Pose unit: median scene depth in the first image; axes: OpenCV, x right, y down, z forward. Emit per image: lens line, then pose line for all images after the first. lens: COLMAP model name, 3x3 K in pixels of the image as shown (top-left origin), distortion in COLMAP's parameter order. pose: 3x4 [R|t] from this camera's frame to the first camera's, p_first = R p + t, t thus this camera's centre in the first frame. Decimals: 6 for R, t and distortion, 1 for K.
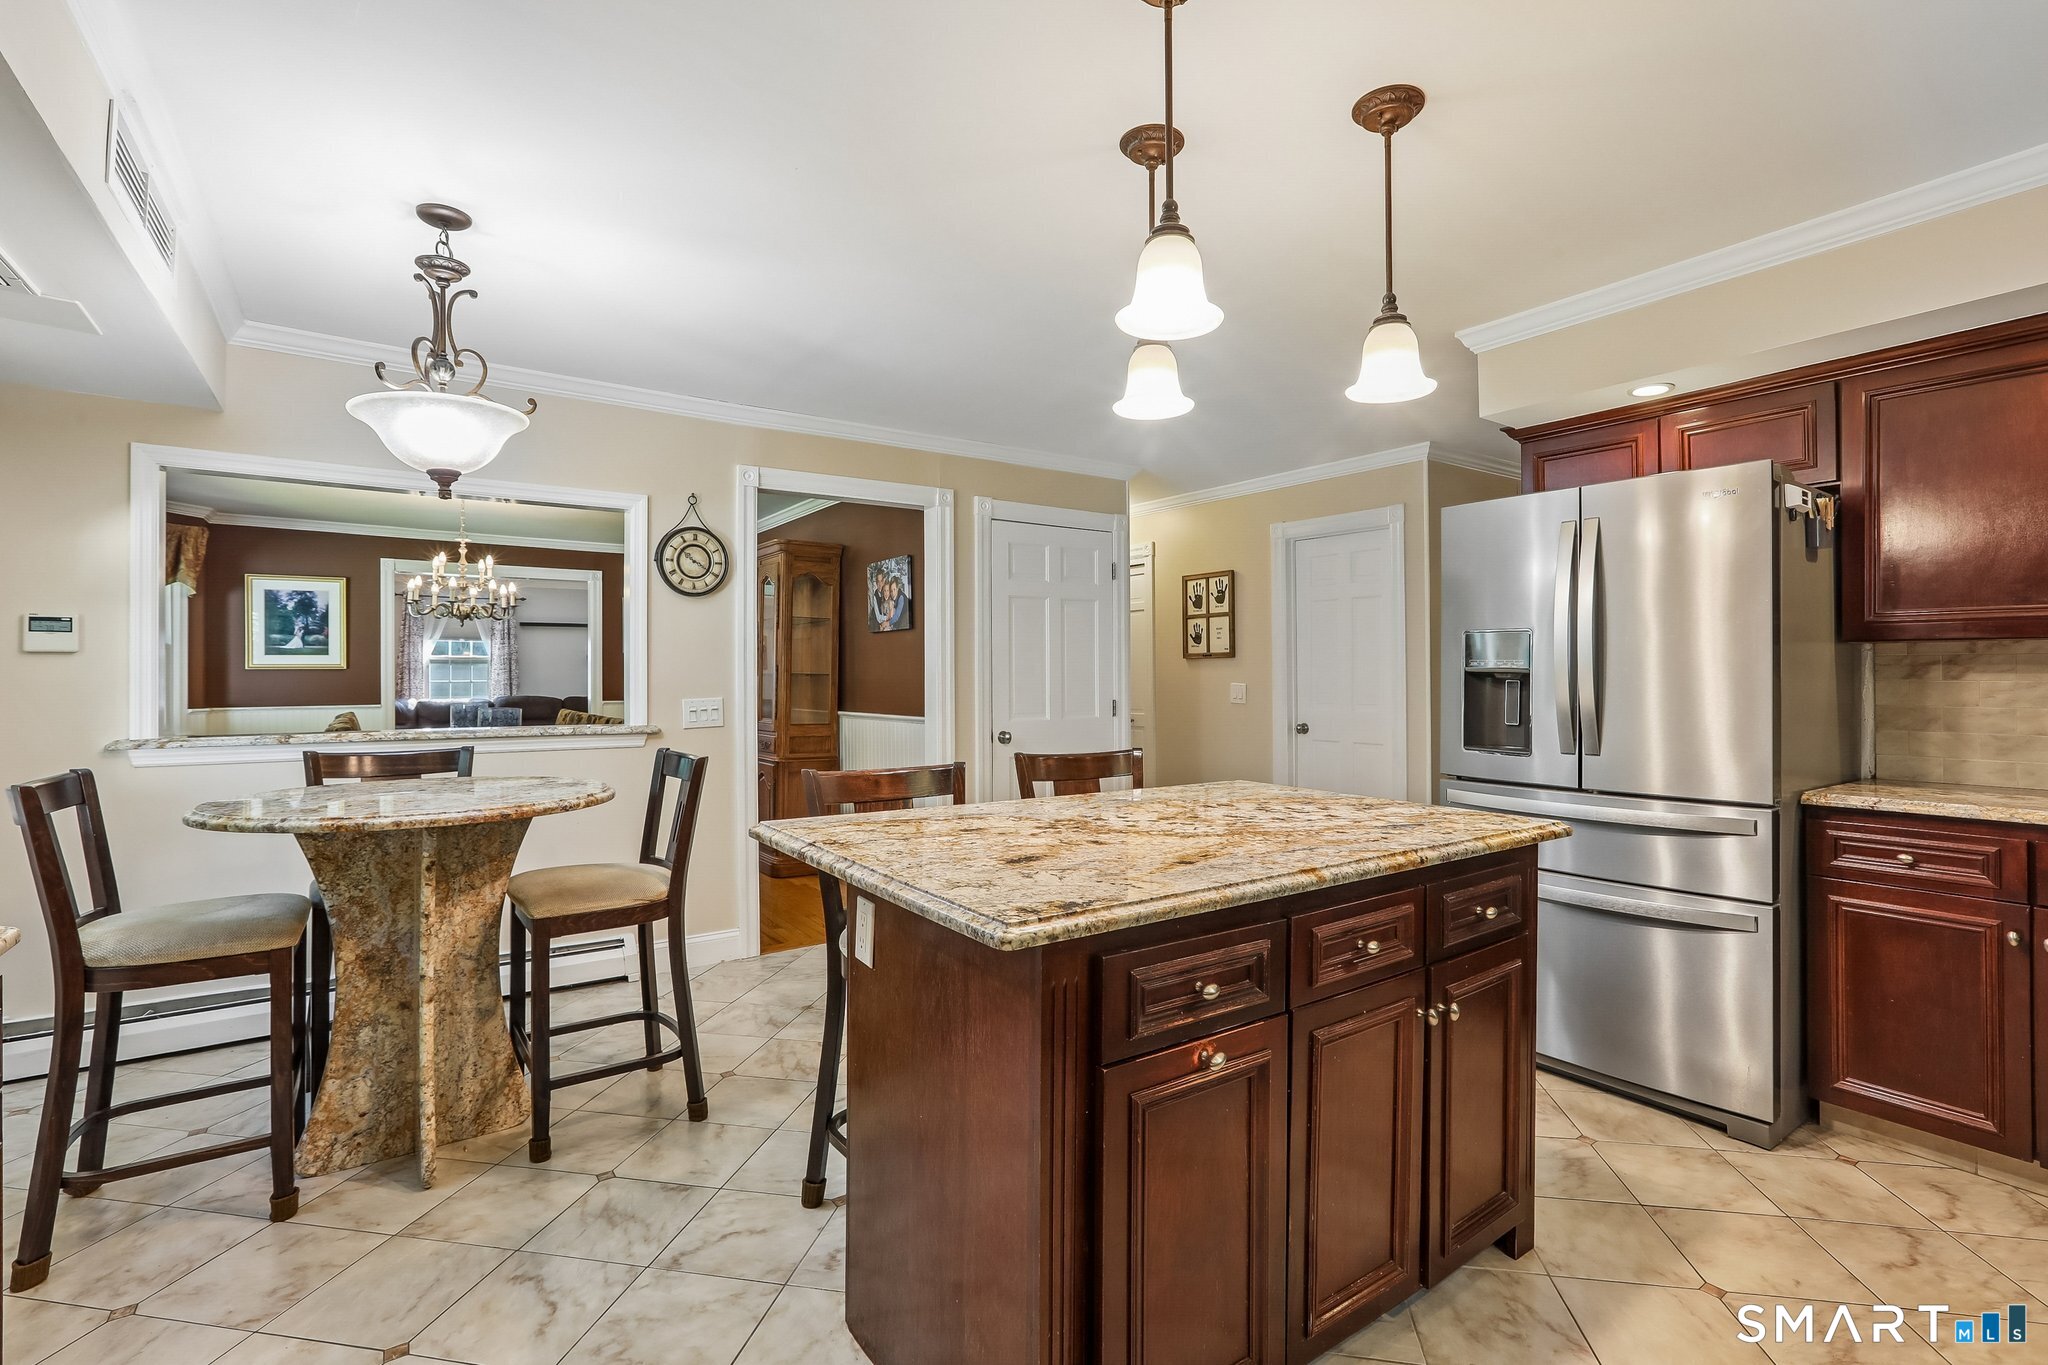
lens RADIAL K [[937.9, 0, 1016.0], [0, 937.9, 668.5], [0, 0, 1]] dist [0.000688, 0.000766]
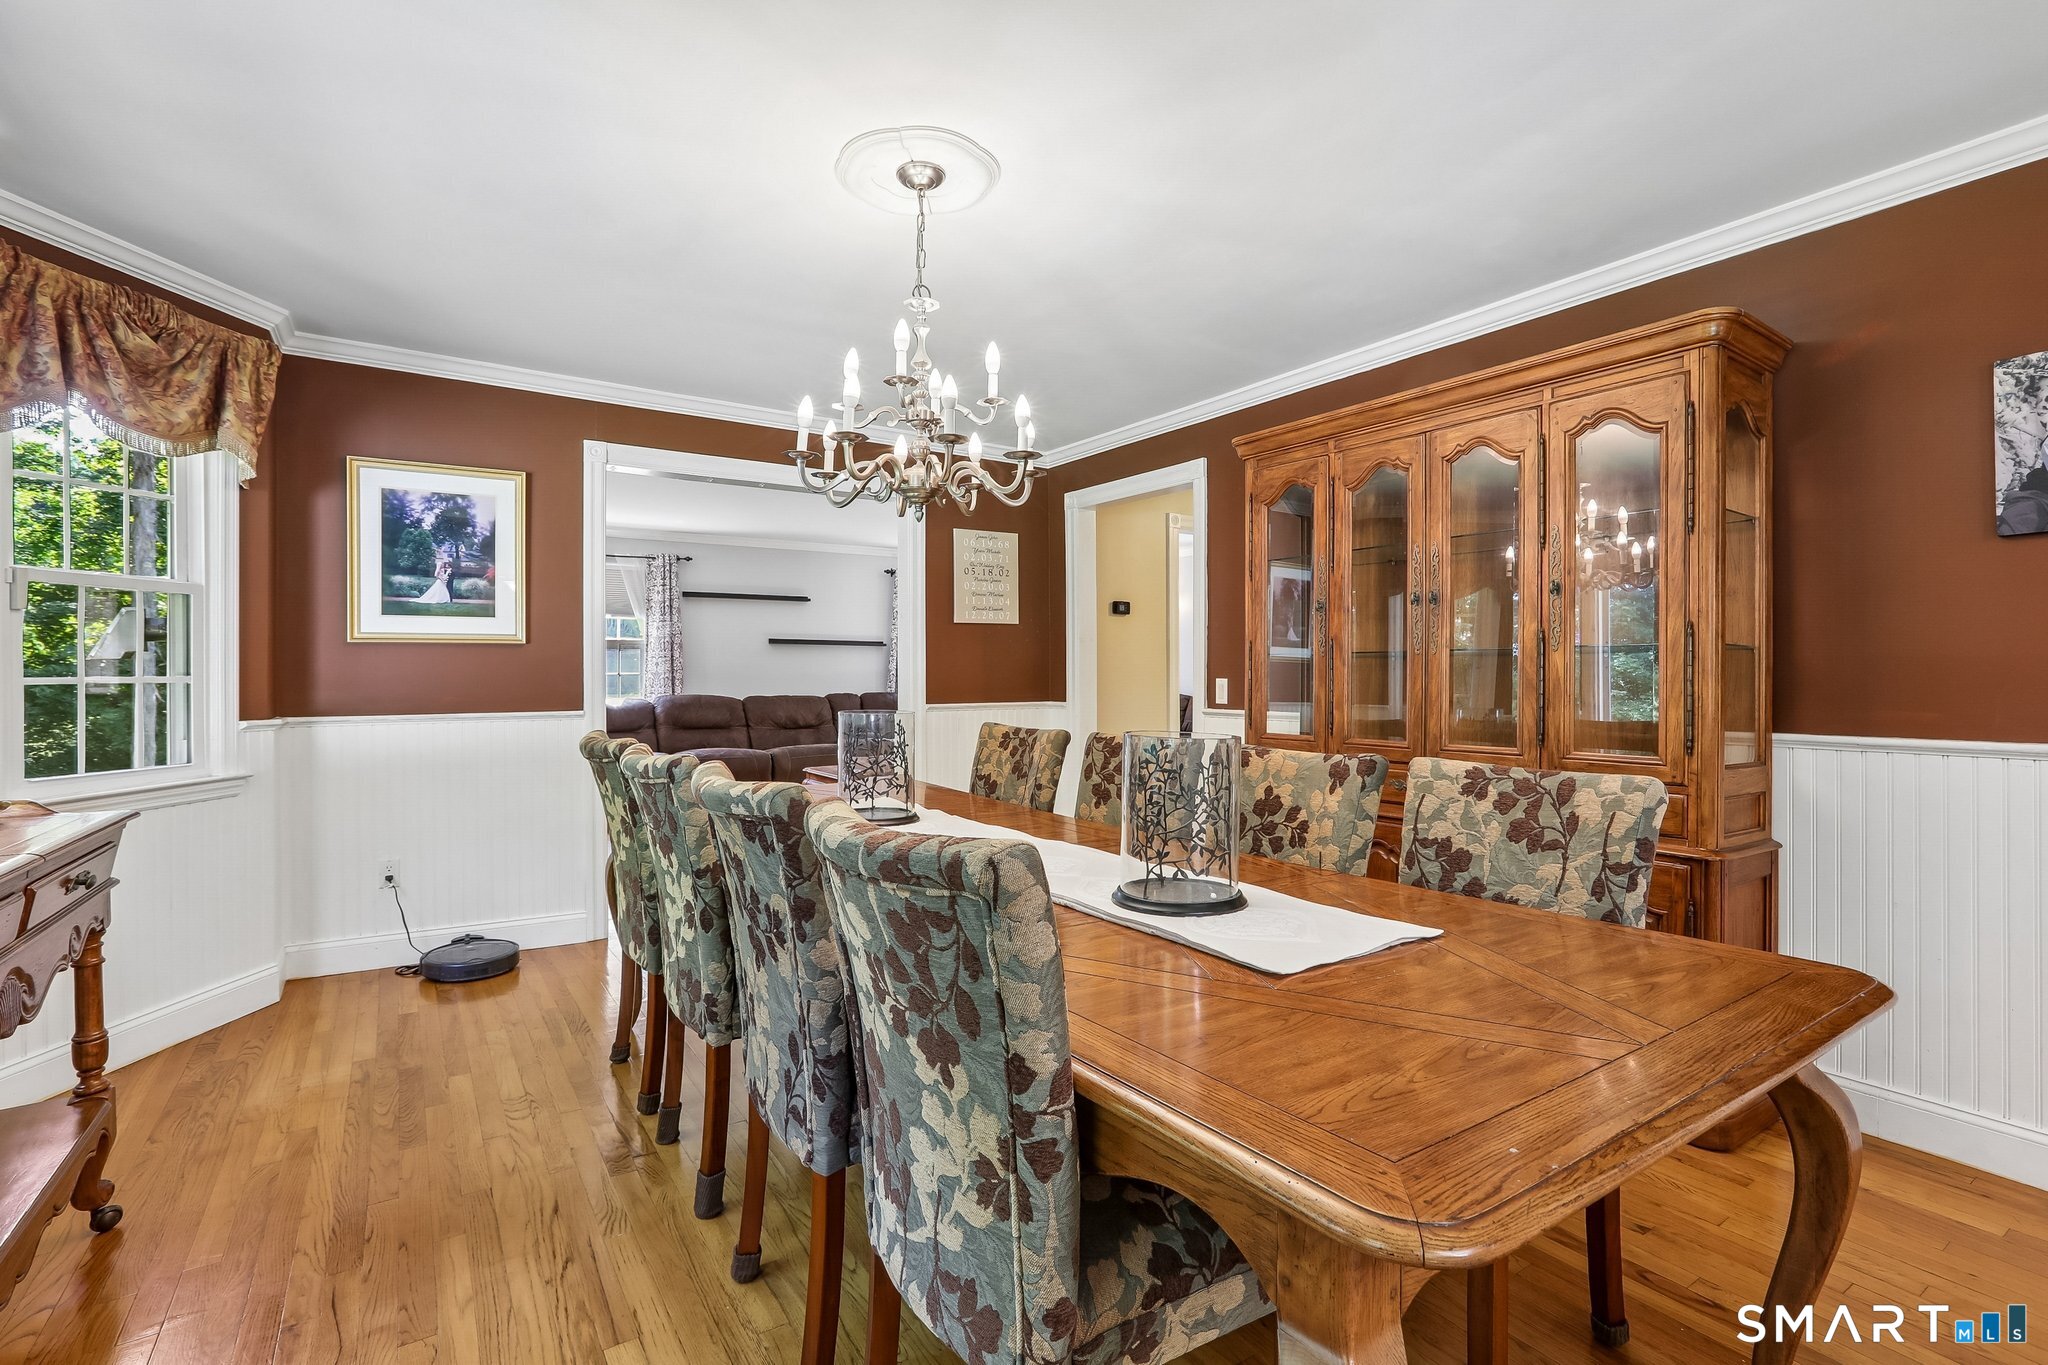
lens RADIAL K [[937.9, 0, 1005.1], [0, 937.9, 665.3], [0, 0, 1]] dist [0.000688, 0.000766]
pose [[0.999557, 0.003874, -0.029500, -0.435136], [-0.003948, 0.999989, -0.002442, 0.013108], [0.029491, 0.002557, 0.999562, 0.486280]]
